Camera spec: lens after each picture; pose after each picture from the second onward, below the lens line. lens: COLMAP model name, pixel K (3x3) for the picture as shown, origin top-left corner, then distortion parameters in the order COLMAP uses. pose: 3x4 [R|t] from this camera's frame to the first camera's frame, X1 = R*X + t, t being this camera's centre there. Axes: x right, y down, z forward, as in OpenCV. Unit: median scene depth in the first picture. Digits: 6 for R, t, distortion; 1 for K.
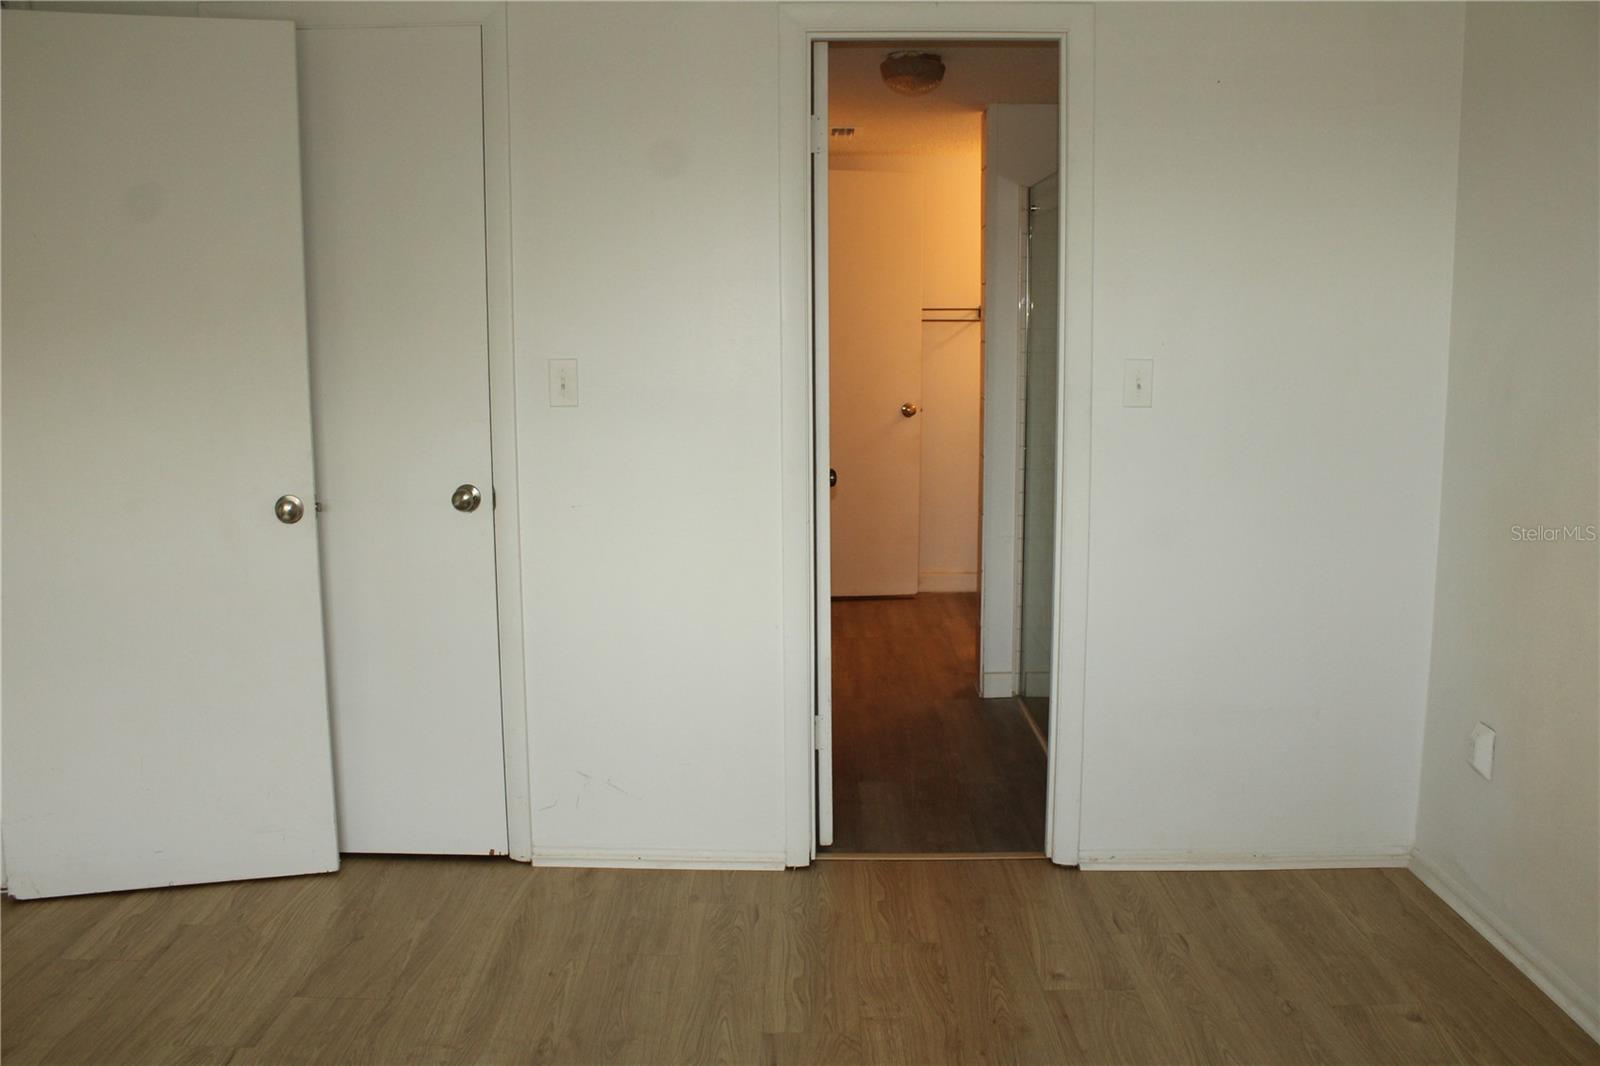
lens RADIAL K [[1369.7, 0, 800.4], [0, 1369.7, 532.3], [0, 0, 1]] dist [-0.158367, 0.131584]
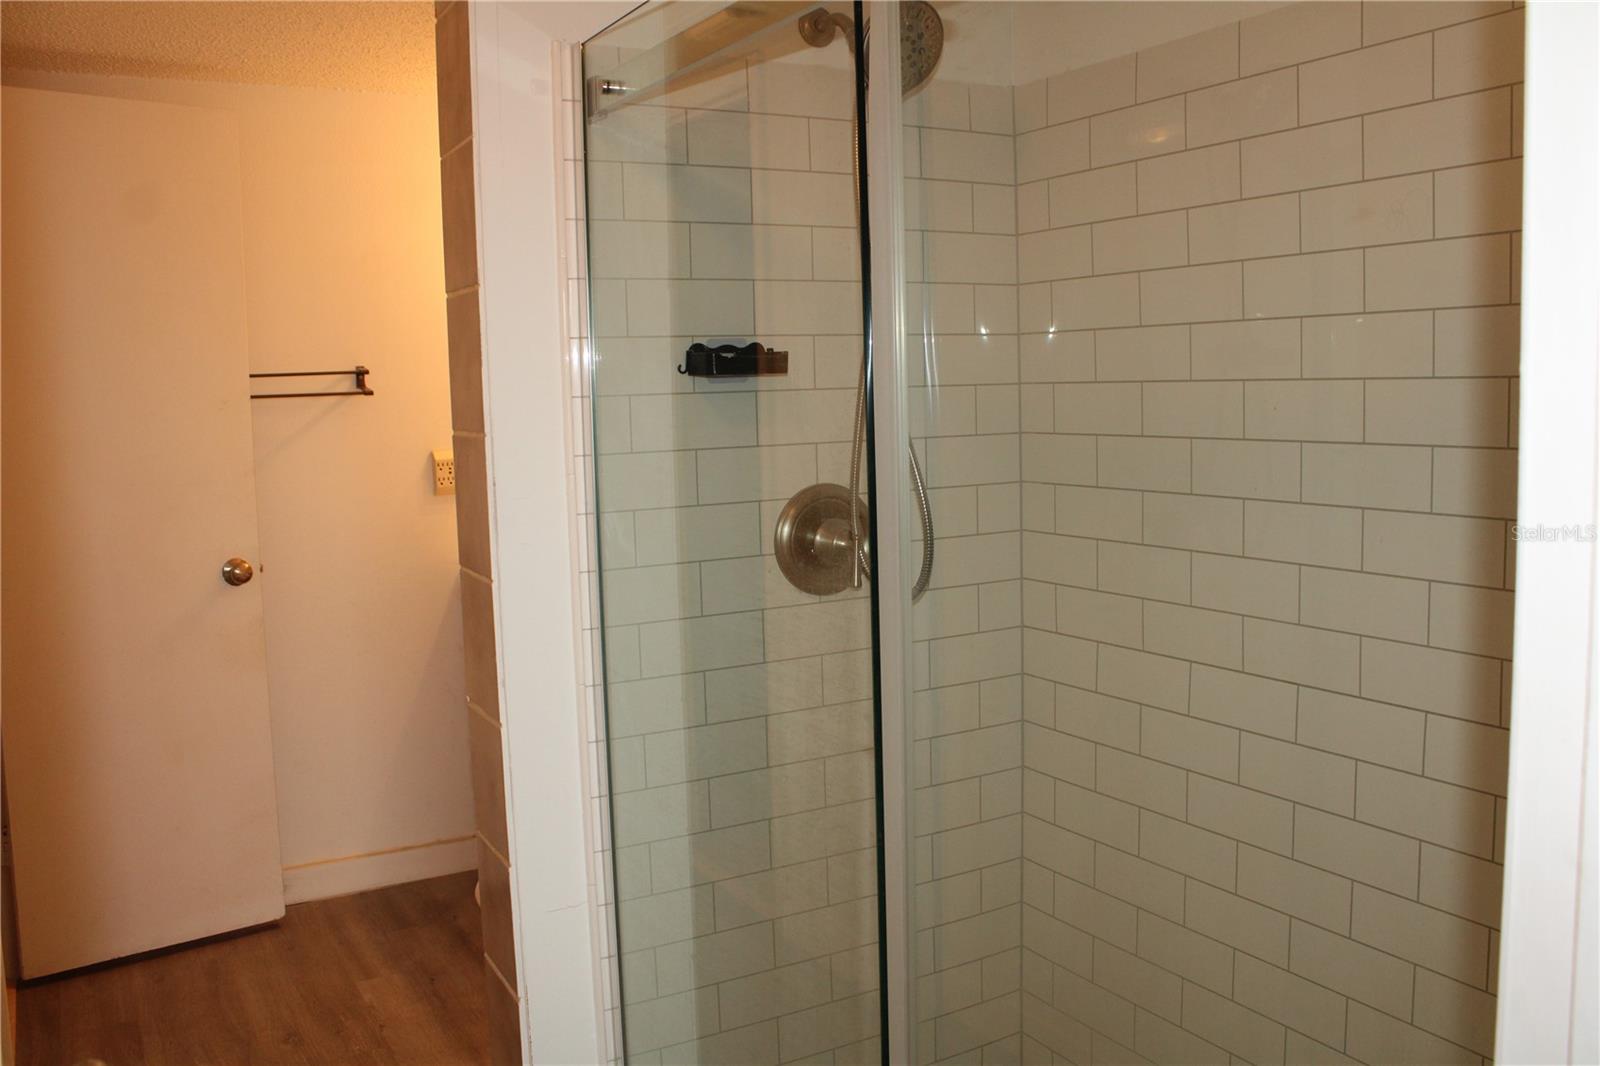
lens RADIAL K [[1369.7, 0, 794.6], [0, 1369.7, 533.9], [0, 0, 1]] dist [-0.158367, 0.131584]
pose [[0.868292, -0.071334, 0.490898, 0.015228], [0.097214, 0.994887, -0.027379, -0.069244], [-0.486435, 0.071495, 0.870787, 0.458100]]
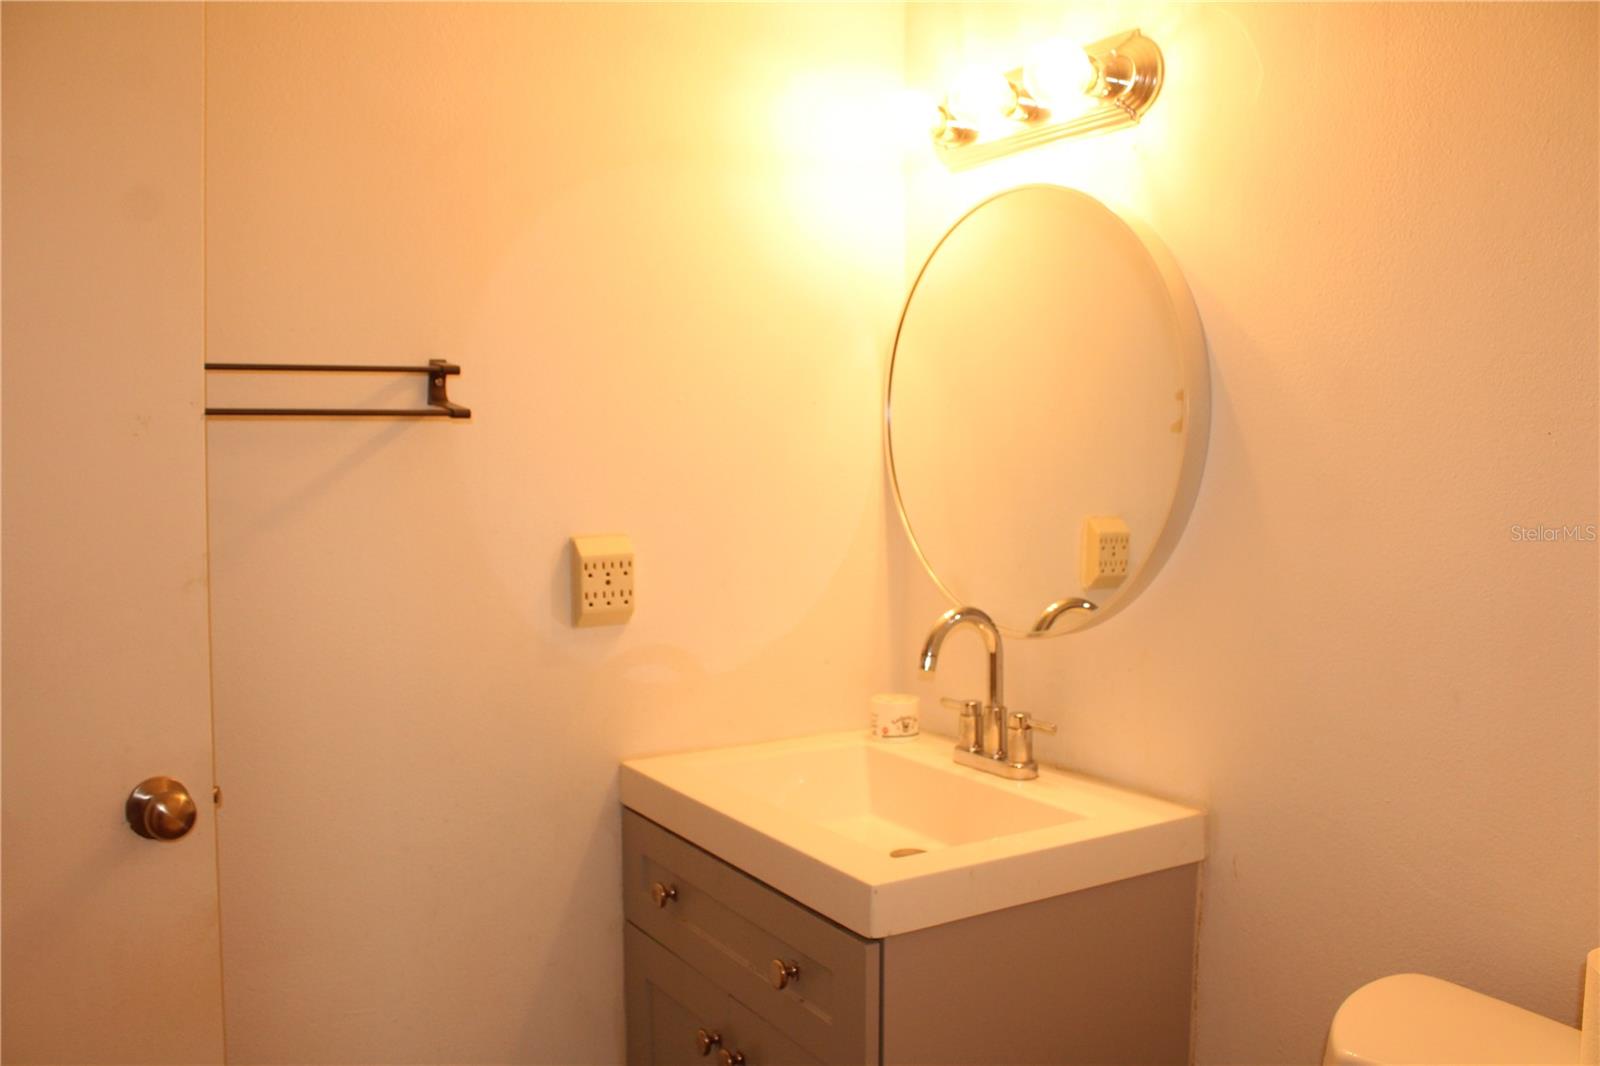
lens RADIAL K [[1369.7, 0, 803.2], [0, 1369.7, 524.7], [0, 0, 1]] dist [-0.158367, 0.131584]
pose [[0.837771, -0.026024, 0.545400, 0.050003], [0.071510, 0.995490, -0.062344, -0.114668], [-0.541318, 0.091231, 0.835854, 0.755171]]
